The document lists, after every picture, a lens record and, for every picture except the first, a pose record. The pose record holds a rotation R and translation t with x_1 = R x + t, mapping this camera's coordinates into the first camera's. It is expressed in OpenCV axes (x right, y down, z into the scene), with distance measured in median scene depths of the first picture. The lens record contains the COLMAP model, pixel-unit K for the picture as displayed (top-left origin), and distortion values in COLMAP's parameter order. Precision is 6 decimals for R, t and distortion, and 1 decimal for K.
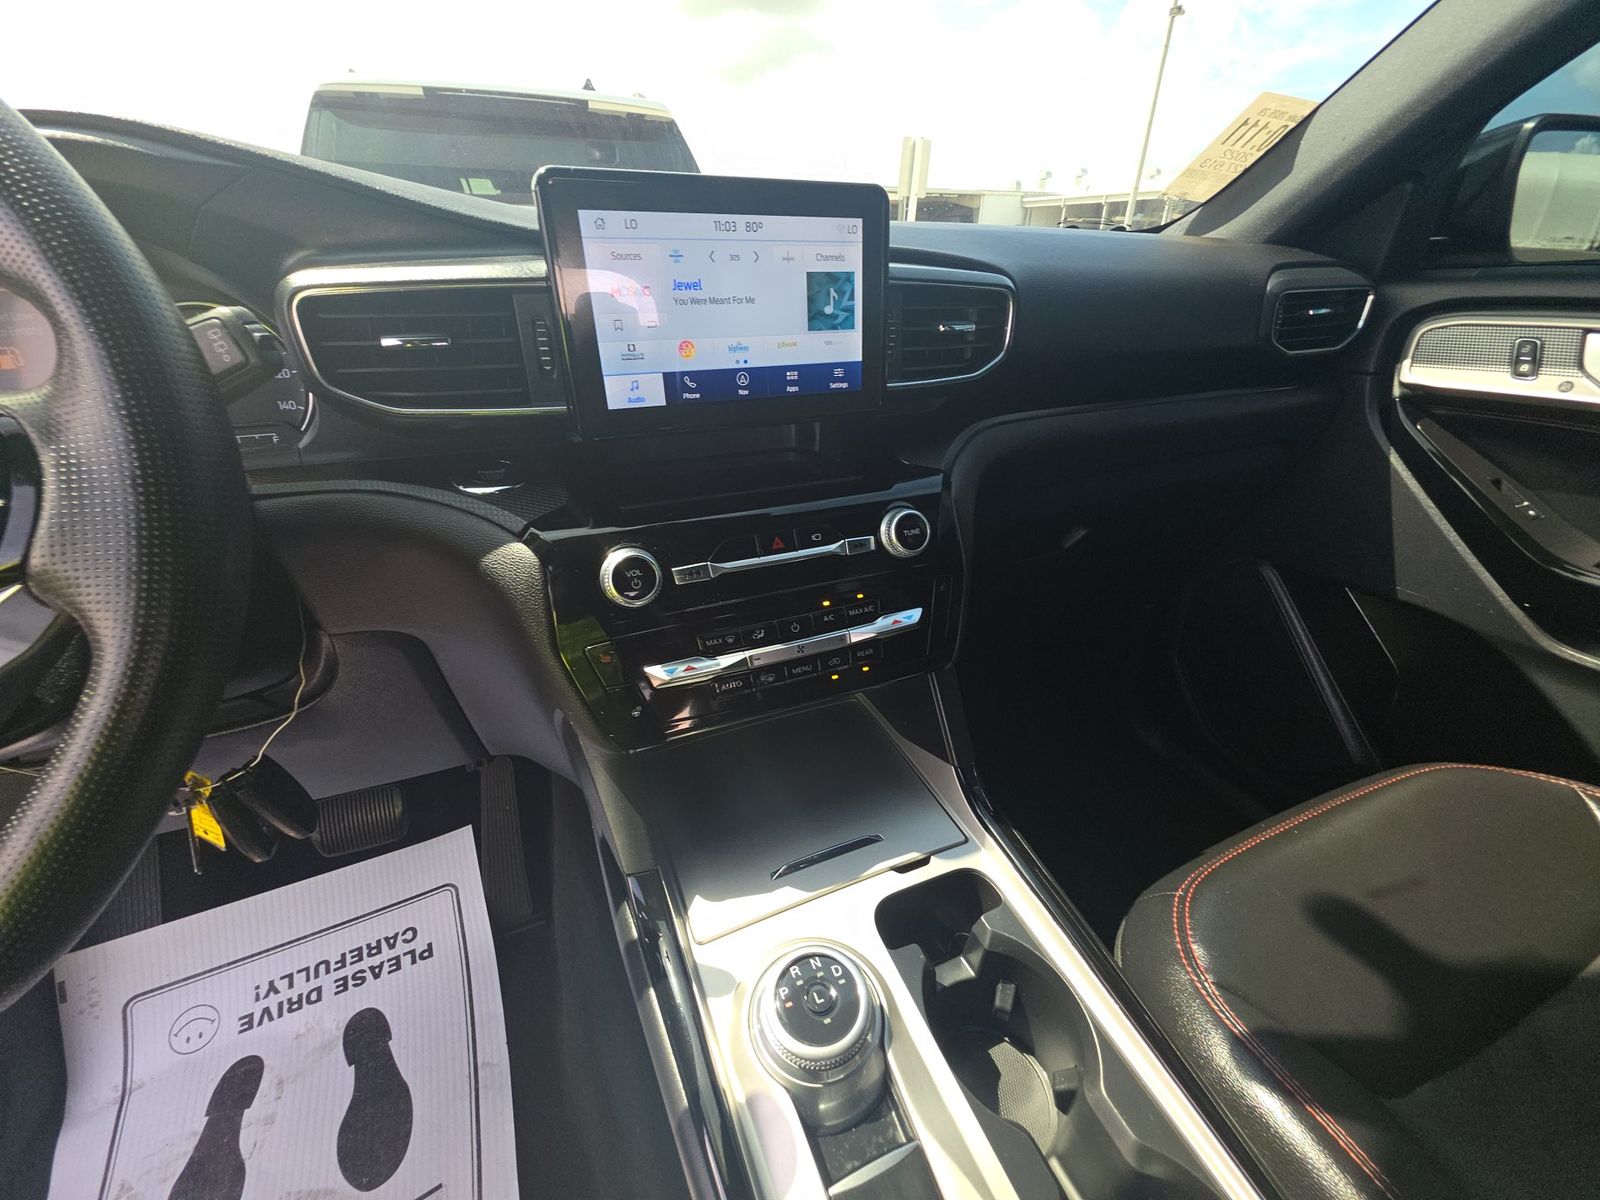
lens RADIAL K [[643.0, 0, 800.0], [0, 643.0, 600.0], [0, 0, 1]] dist [0.007705, -0.007962]
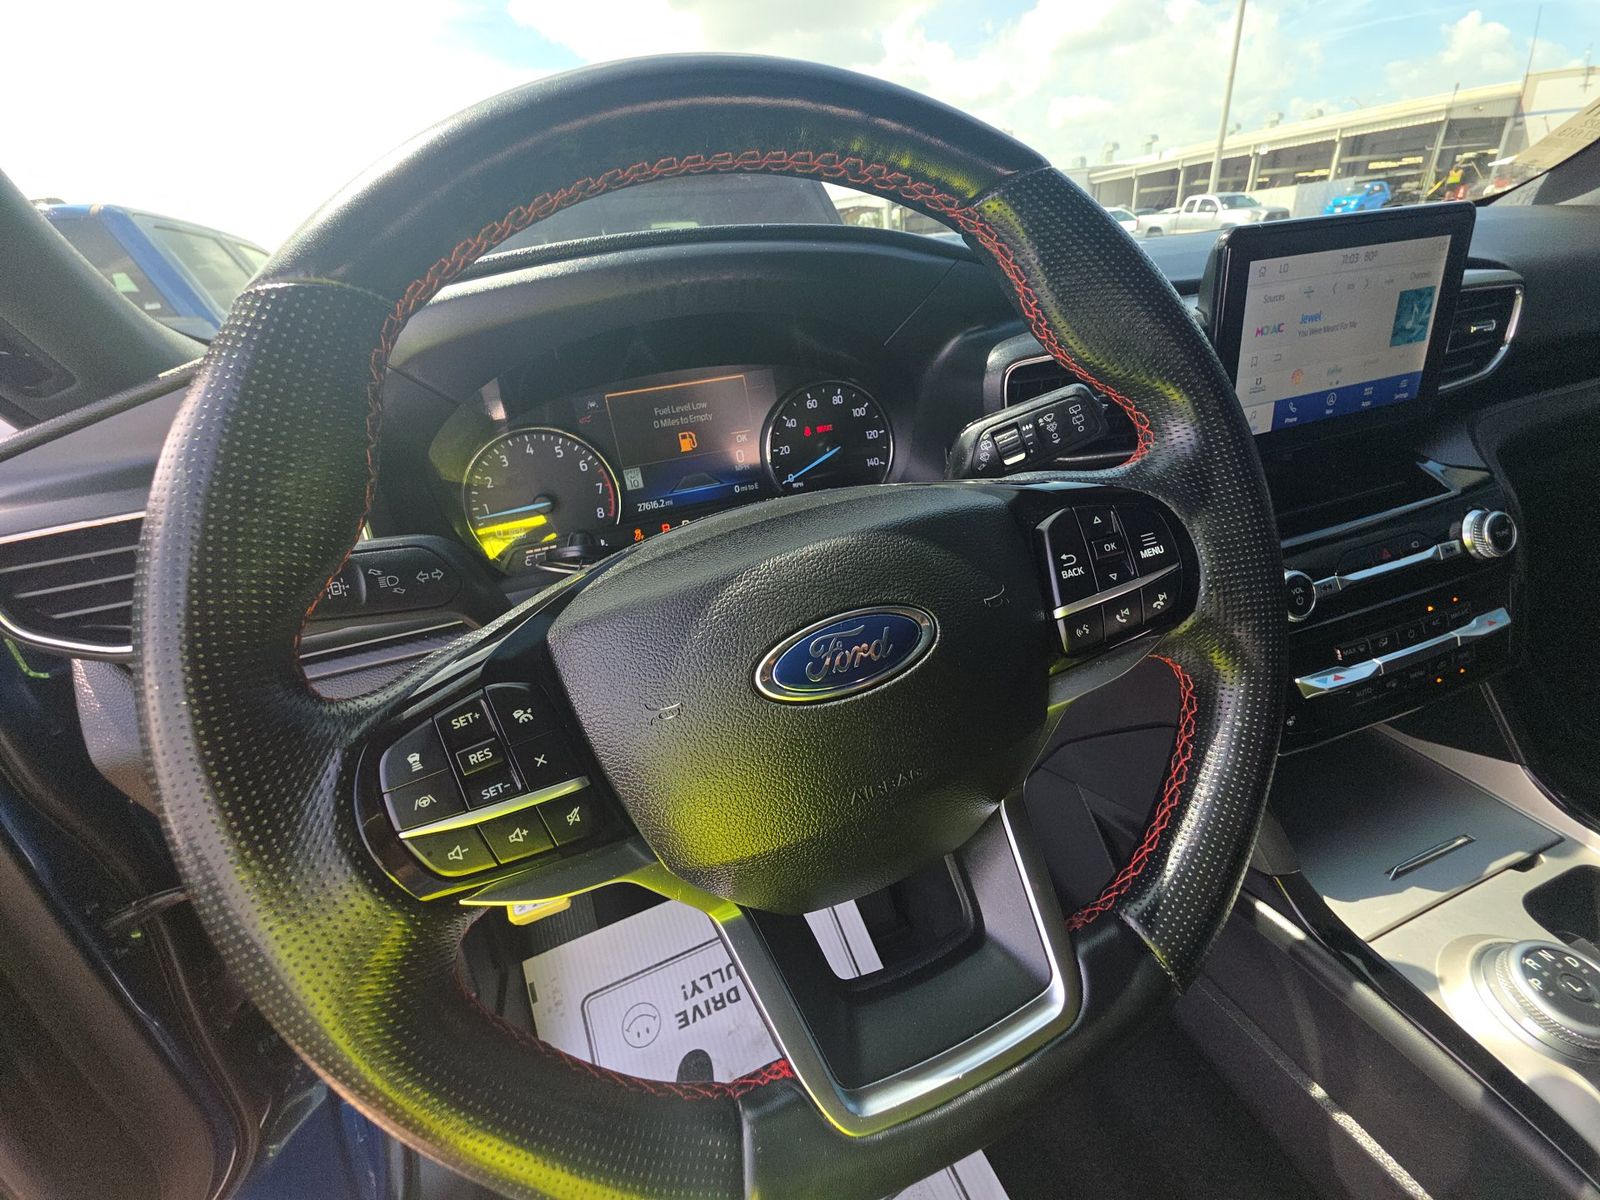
lens RADIAL K [[643.0, 0, 800.0], [0, 643.0, 600.0], [0, 0, 1]] dist [0.007705, -0.007962]
pose [[0.990654, -0.062090, -0.121444, -0.785601], [0.060528, 0.998030, -0.016507, -0.049548], [0.122229, 0.009002, 0.992461, -0.131771]]
